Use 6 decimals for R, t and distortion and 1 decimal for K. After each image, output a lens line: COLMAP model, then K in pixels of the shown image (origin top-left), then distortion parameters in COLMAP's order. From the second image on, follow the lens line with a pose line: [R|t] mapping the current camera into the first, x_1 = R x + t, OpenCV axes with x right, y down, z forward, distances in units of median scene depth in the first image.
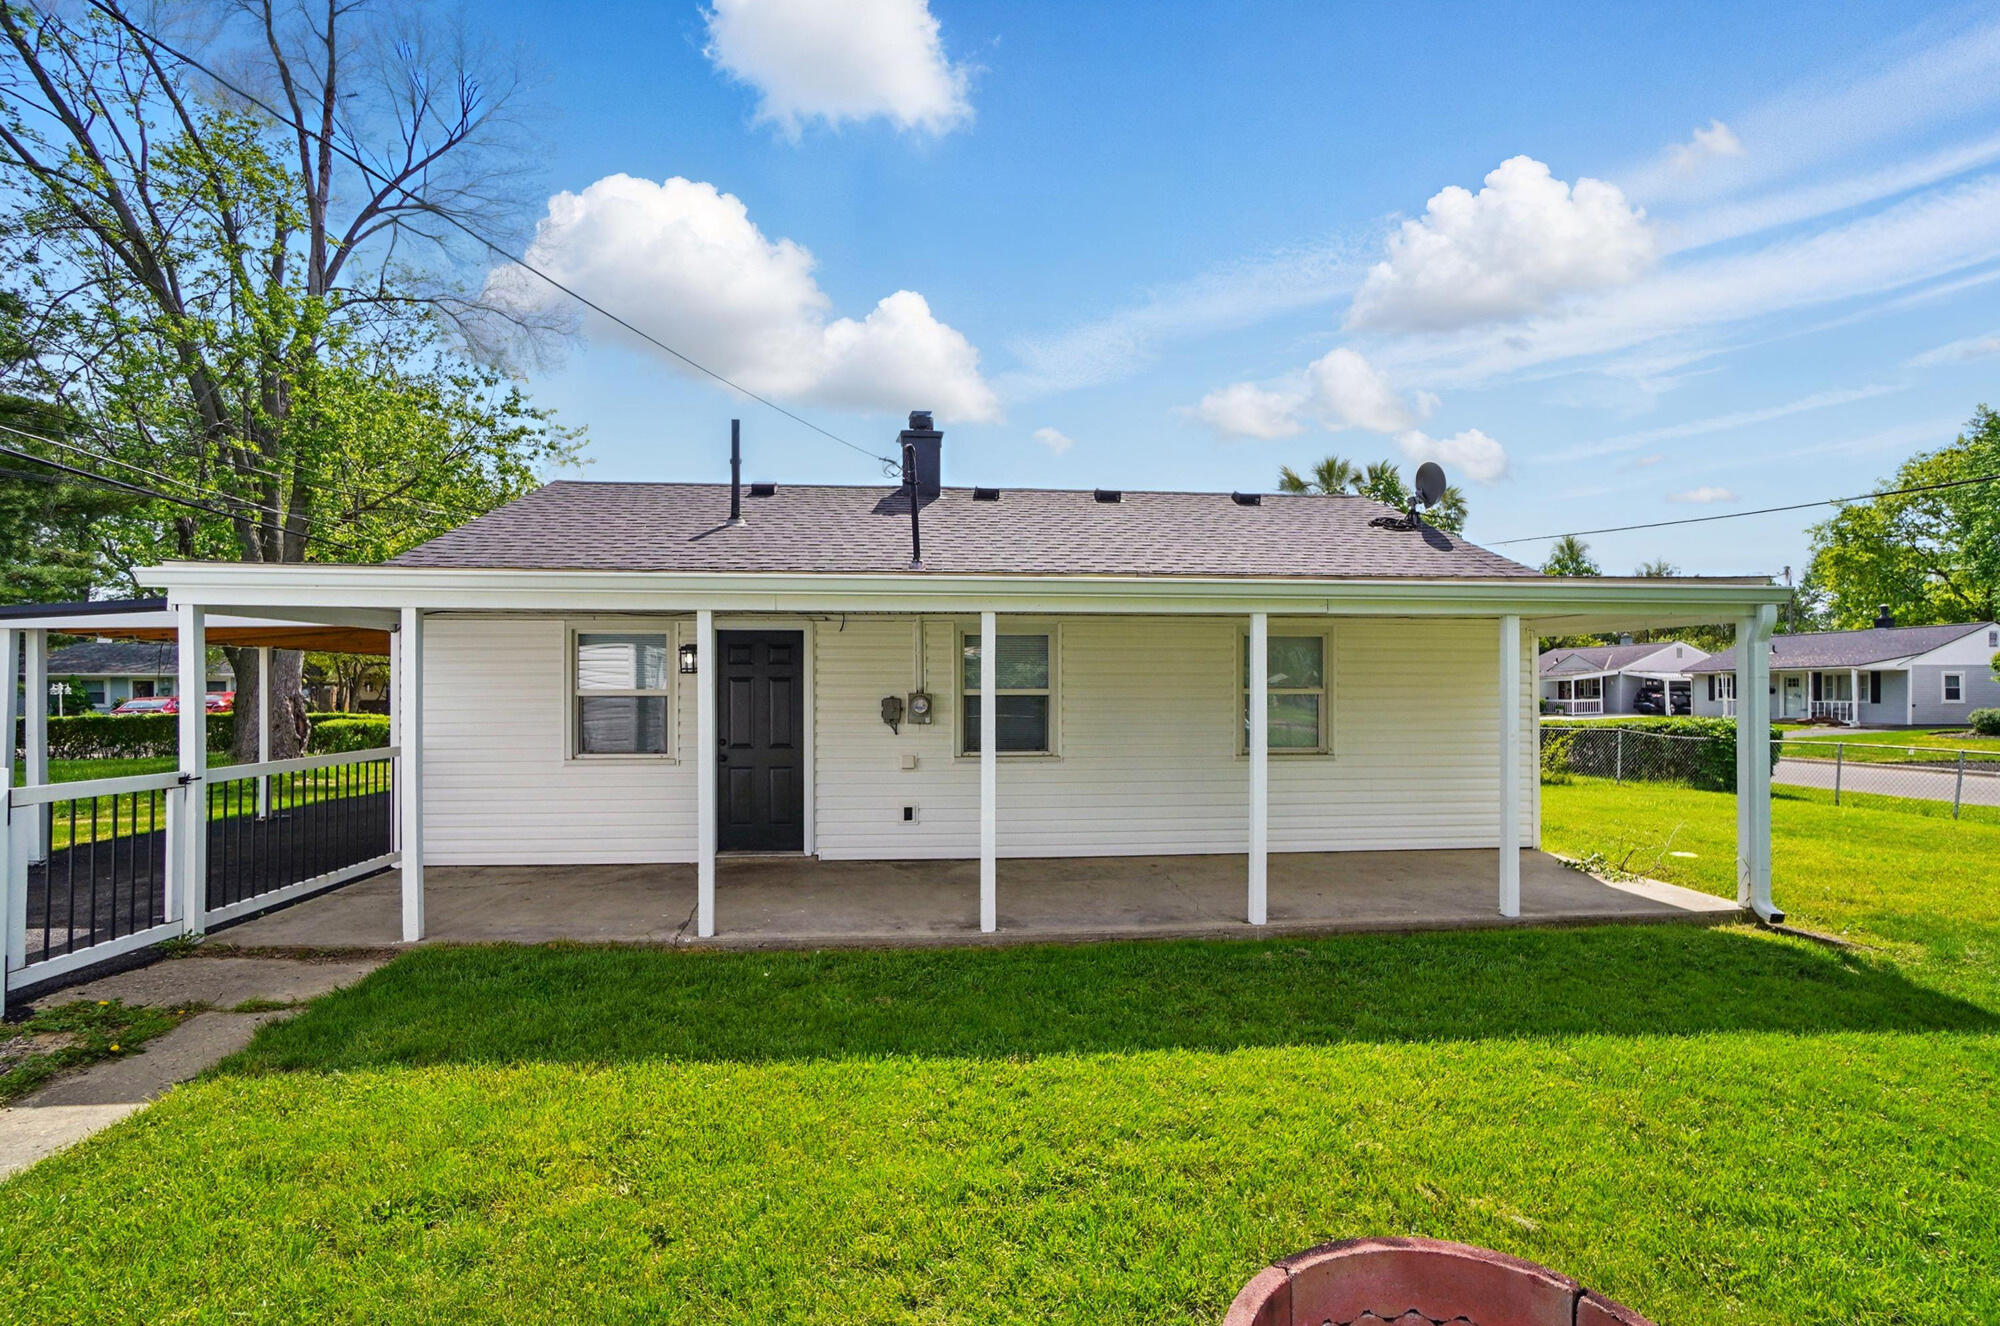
lens RADIAL K [[904.5, 0, 993.4], [0, 904.5, 689.2], [0, 0, 1]] dist [-0.016492, 0.000068]
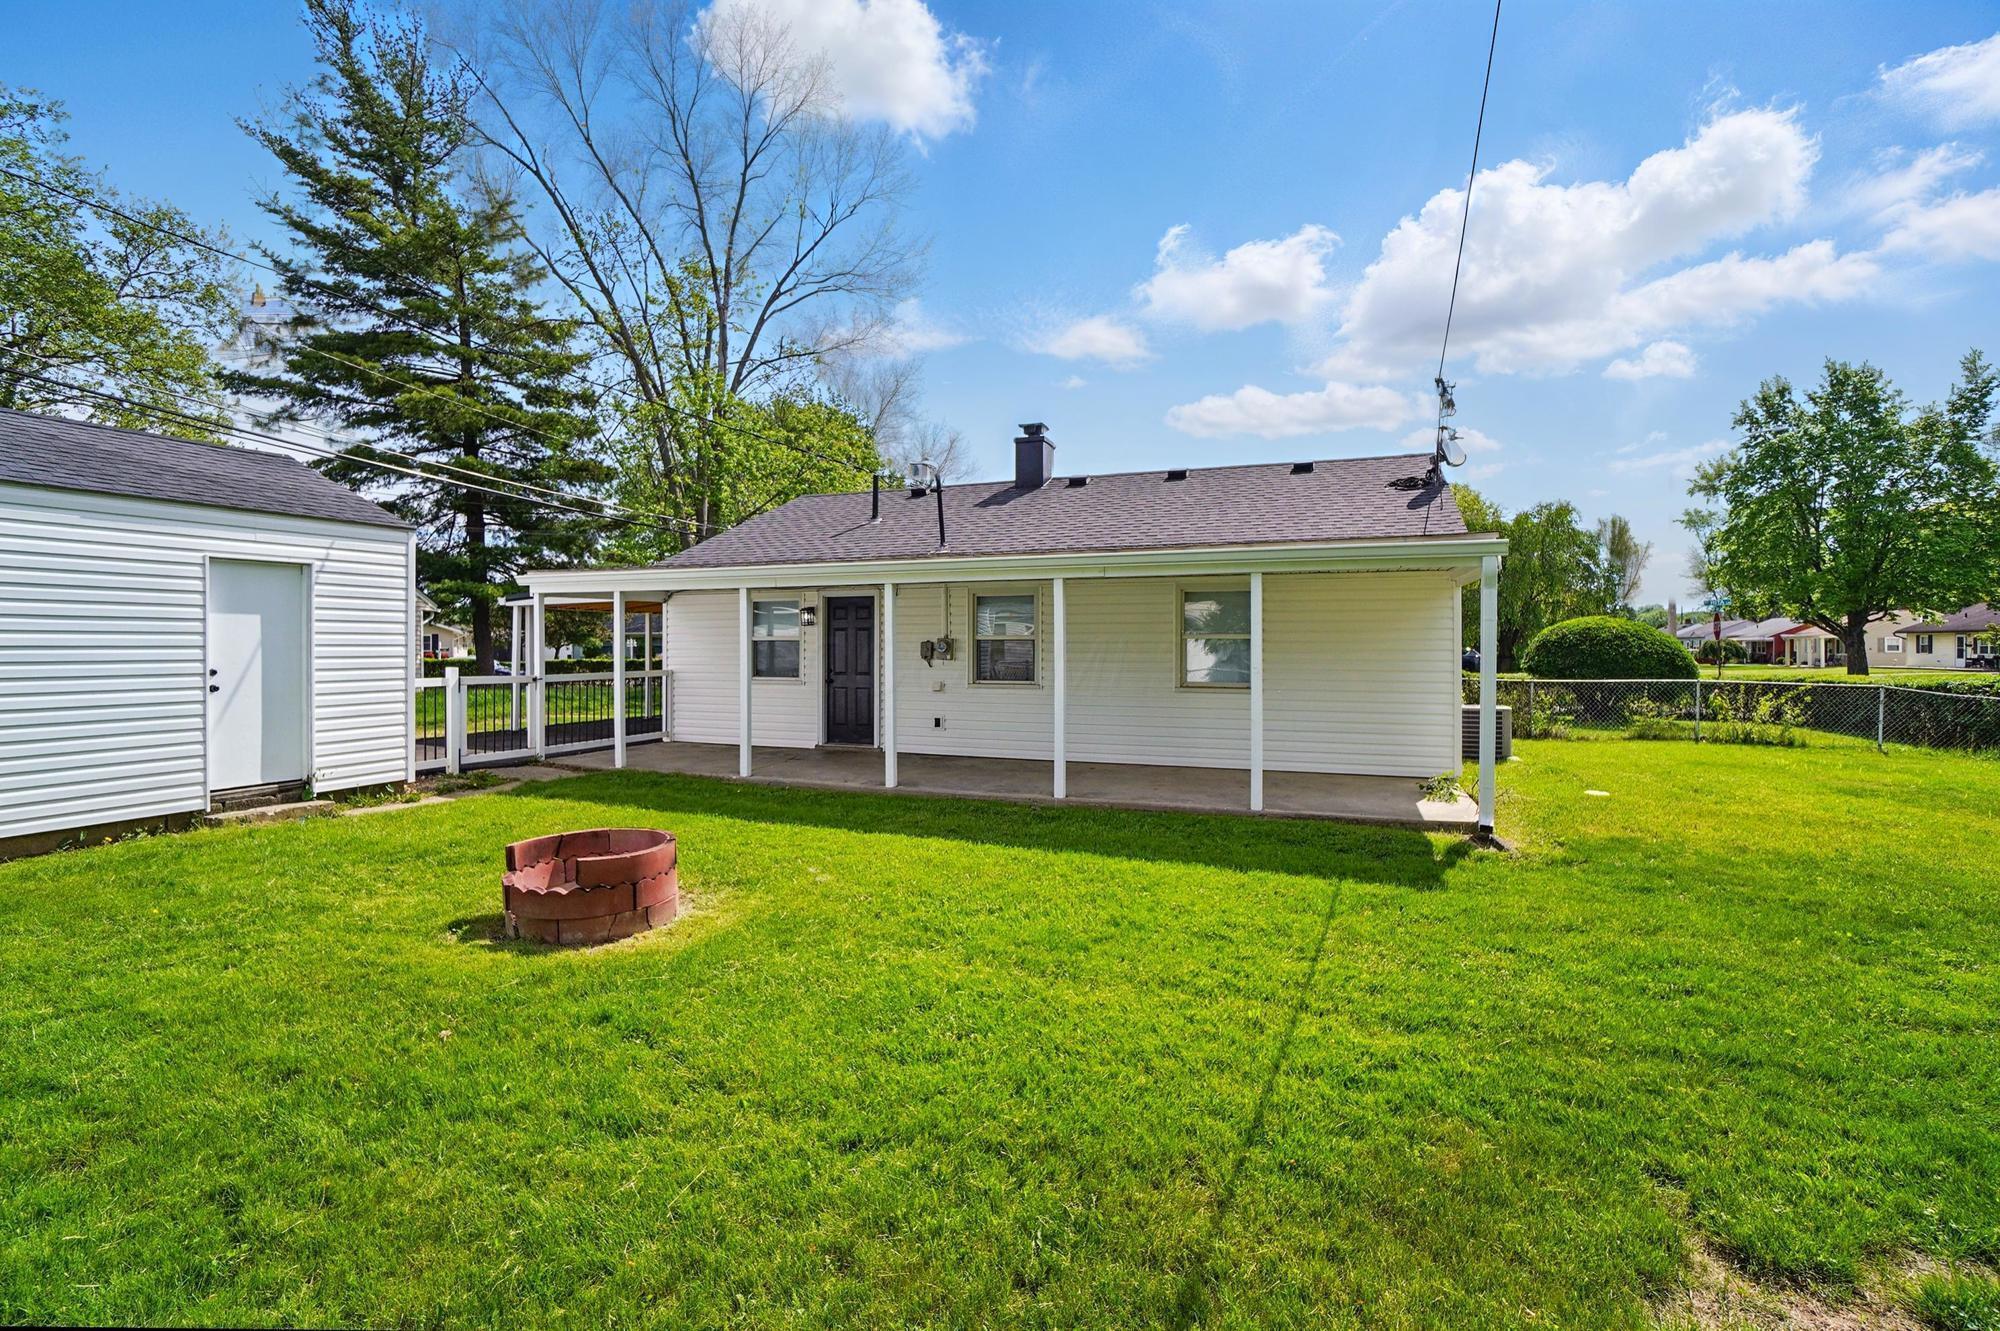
lens RADIAL K [[895.5, 0, 996.3], [0, 895.5, 652.0], [0, 0, 1]] dist [-0.056981, 0.000350]
pose [[0.896525, 0.004266, -0.442972, 0.615793], [-0.000896, 0.999969, 0.007817, 0.014867], [0.442992, -0.006611, 0.896501, -0.223097]]
